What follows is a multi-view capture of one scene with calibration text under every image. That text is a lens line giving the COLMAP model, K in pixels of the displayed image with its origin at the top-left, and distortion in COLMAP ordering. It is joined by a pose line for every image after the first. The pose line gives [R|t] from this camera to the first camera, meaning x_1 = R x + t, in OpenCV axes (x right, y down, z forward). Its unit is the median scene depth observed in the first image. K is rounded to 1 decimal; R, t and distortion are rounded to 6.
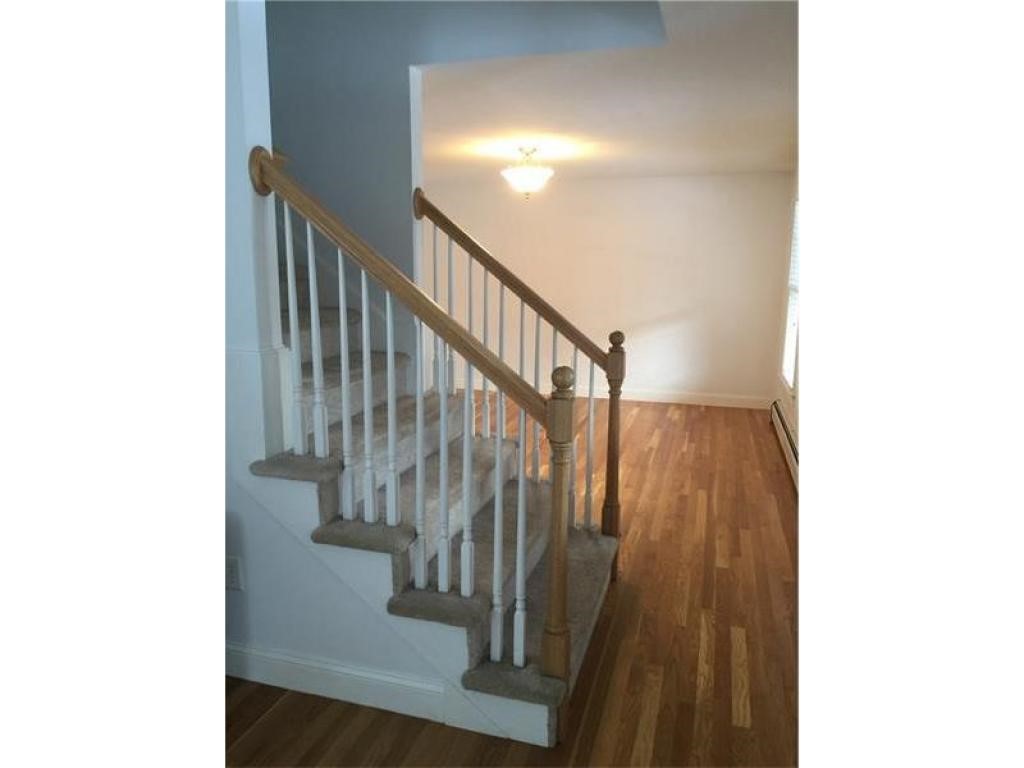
lens RADIAL K [[657.0, 0, 512.0], [0, 657.0, 384.0], [0, 0, 1]] dist [0.034840, -0.000549]
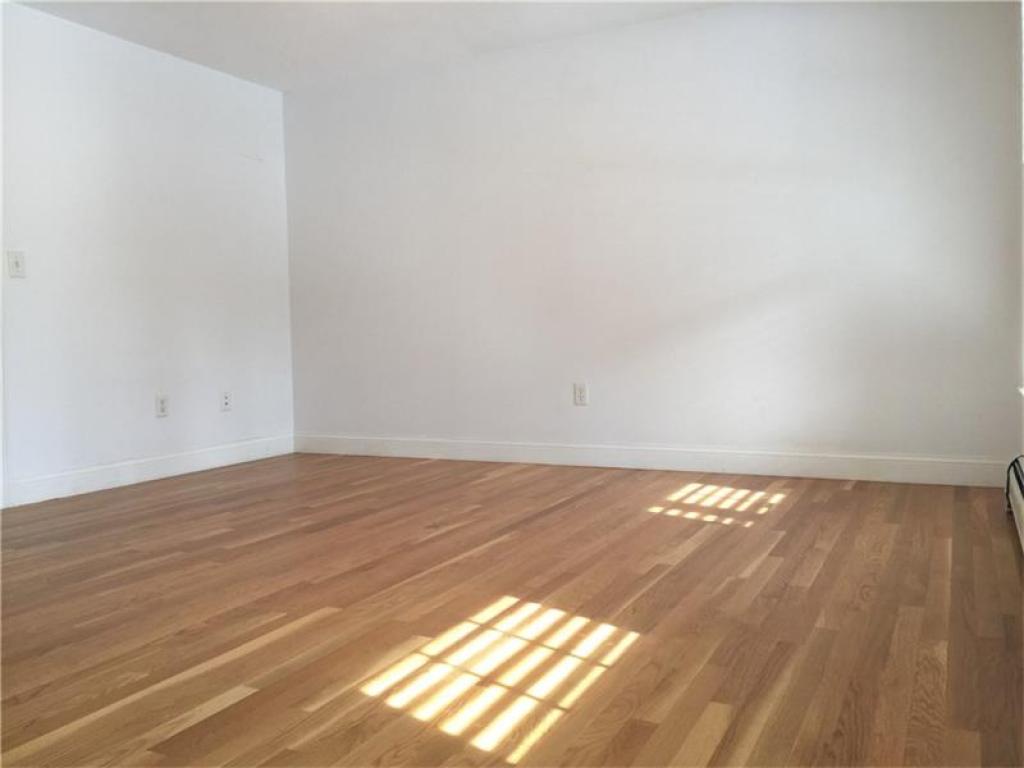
lens RADIAL K [[879.3, 0, 499.5], [0, 879.3, 385.4], [0, 0, 1]] dist [0.039685, -0.010632]
pose [[0.984515, -0.024084, -0.173640, 0.212013], [0.003412, 0.992962, -0.118381, 0.052809], [0.175269, 0.115955, 0.977668, 0.468764]]
